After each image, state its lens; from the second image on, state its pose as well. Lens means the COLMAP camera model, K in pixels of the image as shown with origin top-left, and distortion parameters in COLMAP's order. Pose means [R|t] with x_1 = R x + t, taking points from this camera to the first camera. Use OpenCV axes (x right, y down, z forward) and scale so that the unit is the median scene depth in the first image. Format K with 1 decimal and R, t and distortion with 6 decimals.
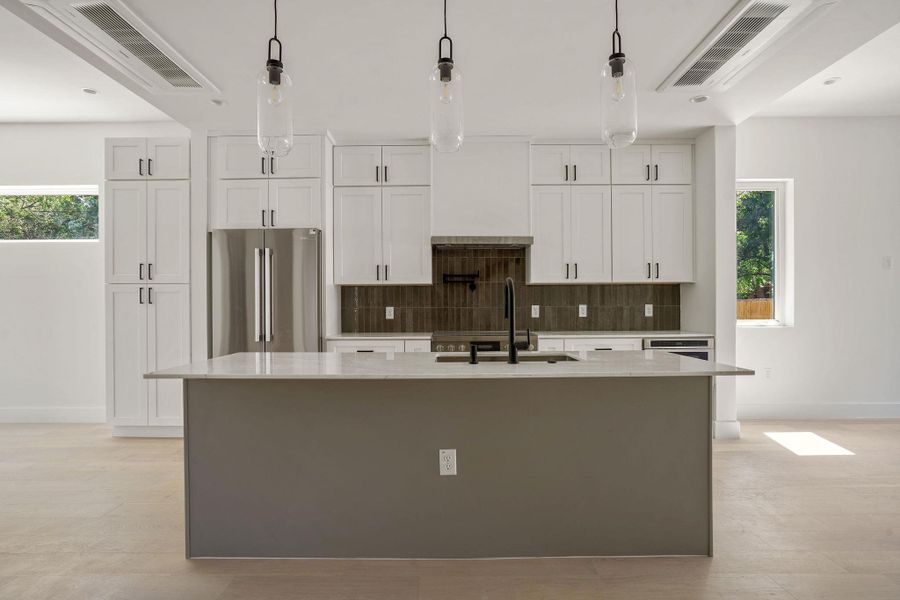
lens RADIAL K [[485.0, 0, 448.9], [0, 485.0, 309.2], [0, 0, 1]] dist [-0.035178, 0.000226]
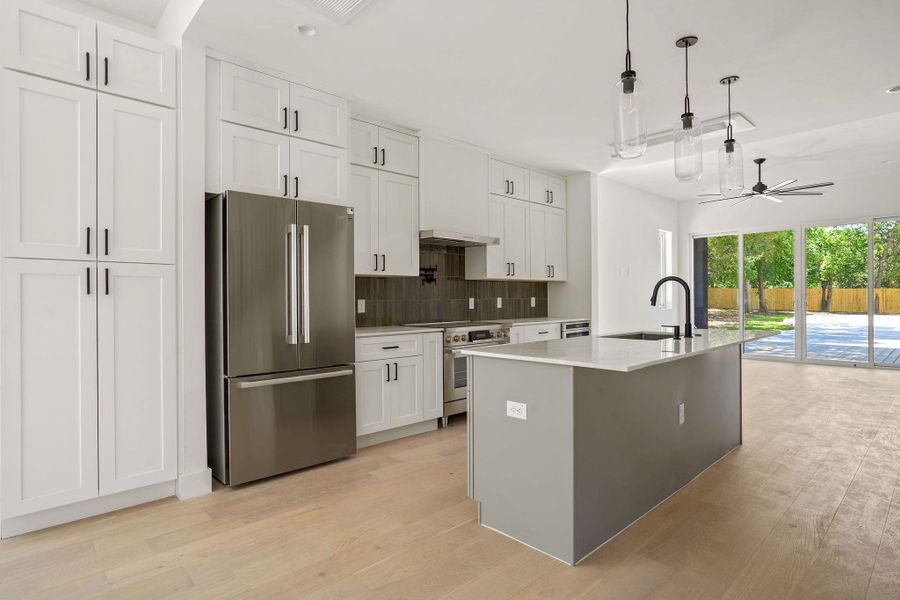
lens RADIAL K [[479.6, 0, 450.0], [0, 479.6, 300.0], [0, 0, 1]] dist [-0.035026, 0.000442]
pose [[0.721115, -0.002233, 0.692812, -0.678483], [0.006815, 0.999969, -0.003870, 0.000445], [-0.692782, 0.007513, 0.721108, 0.246813]]
